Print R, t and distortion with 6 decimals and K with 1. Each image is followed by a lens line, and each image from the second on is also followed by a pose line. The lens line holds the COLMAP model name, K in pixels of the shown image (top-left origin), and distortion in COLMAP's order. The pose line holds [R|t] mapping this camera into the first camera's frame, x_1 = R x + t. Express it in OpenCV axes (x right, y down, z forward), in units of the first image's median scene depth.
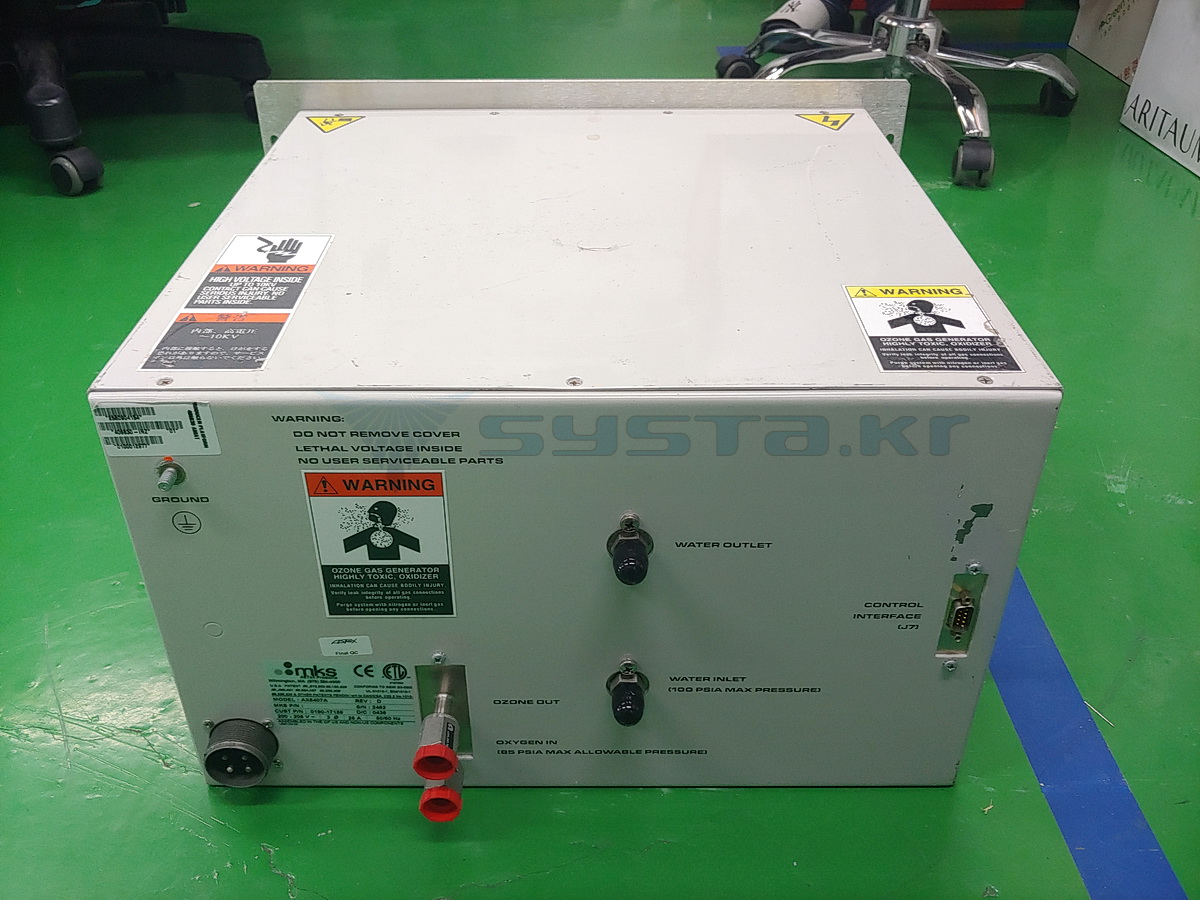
lens RADIAL K [[1080.7, 0, 600.0], [0, 1080.7, 450.0], [0, 0, 1]] dist [0.248363, -1.059673]
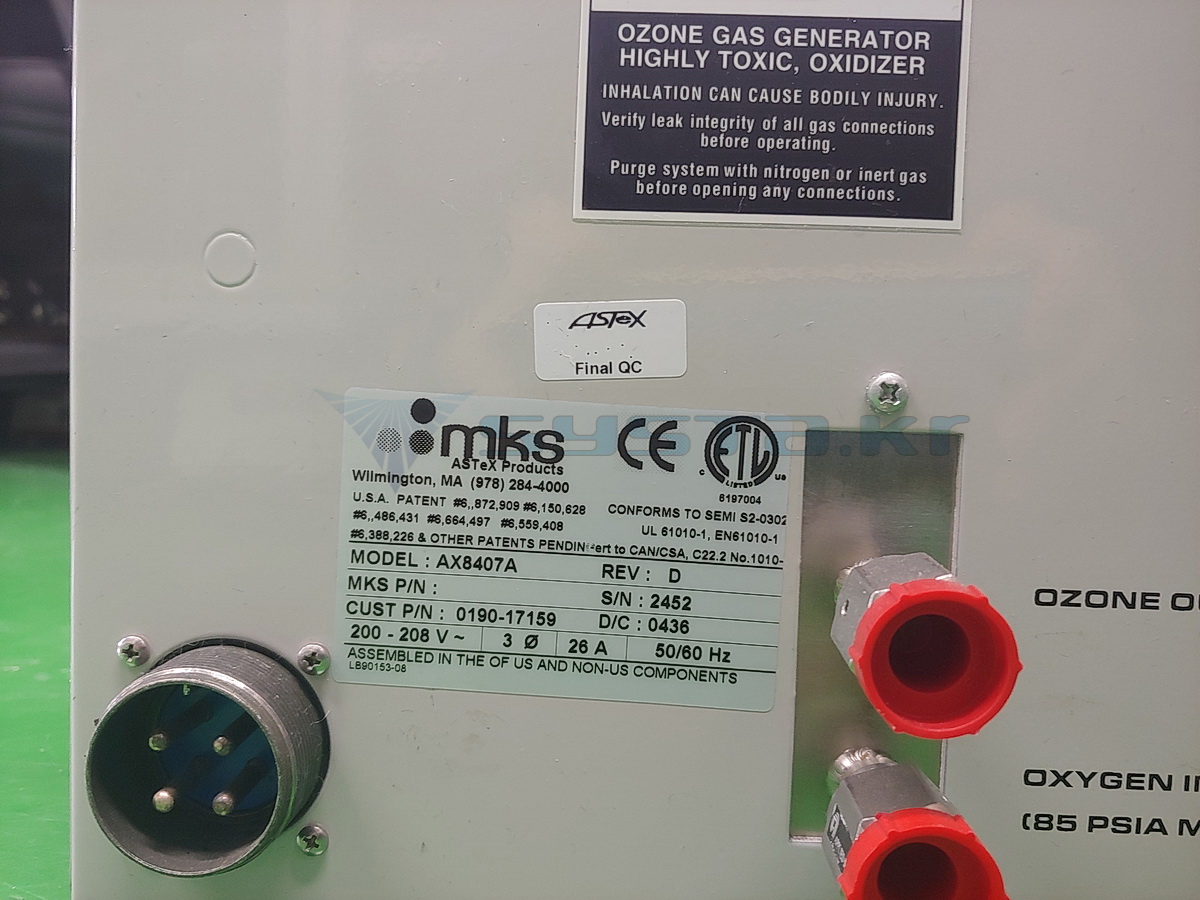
lens RADIAL K [[1080.7, 0, 600.0], [0, 1080.7, 450.0], [0, 0, 1]] dist [0.248363, -1.059673]
pose [[0.999042, 0.032979, -0.028776, -0.224409], [-0.043039, 0.859731, -0.508930, 0.376051], [0.007955, 0.509681, 0.860327, 0.733006]]
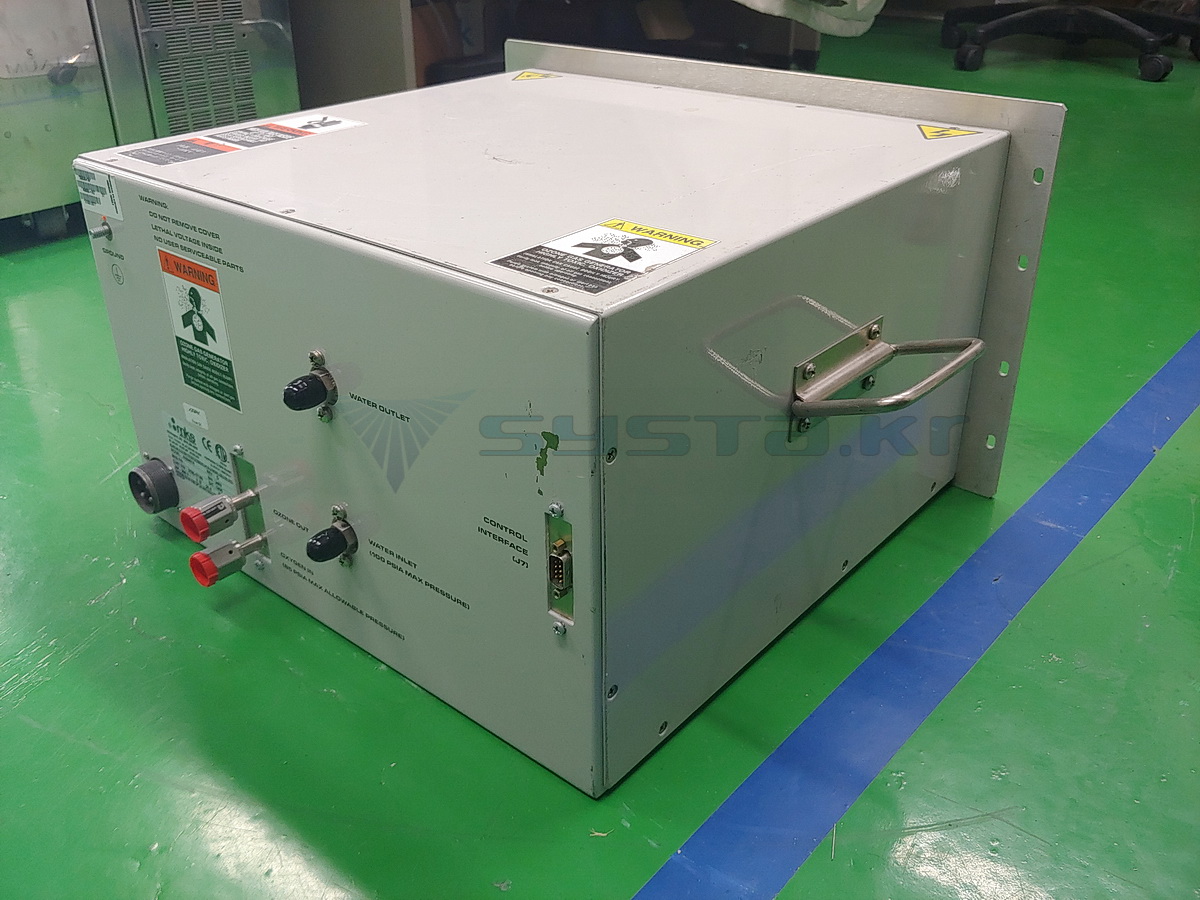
lens RADIAL K [[1100.9, 0, 600.0], [0, 1100.9, 450.0], [0, 0, 1]] dist [0.056579, -0.153729]
pose [[0.758582, 0.302173, -0.577274, 0.847412], [-0.356778, 0.933974, 0.020053, 0.026766], [0.545218, 0.190747, 0.816304, 0.237316]]
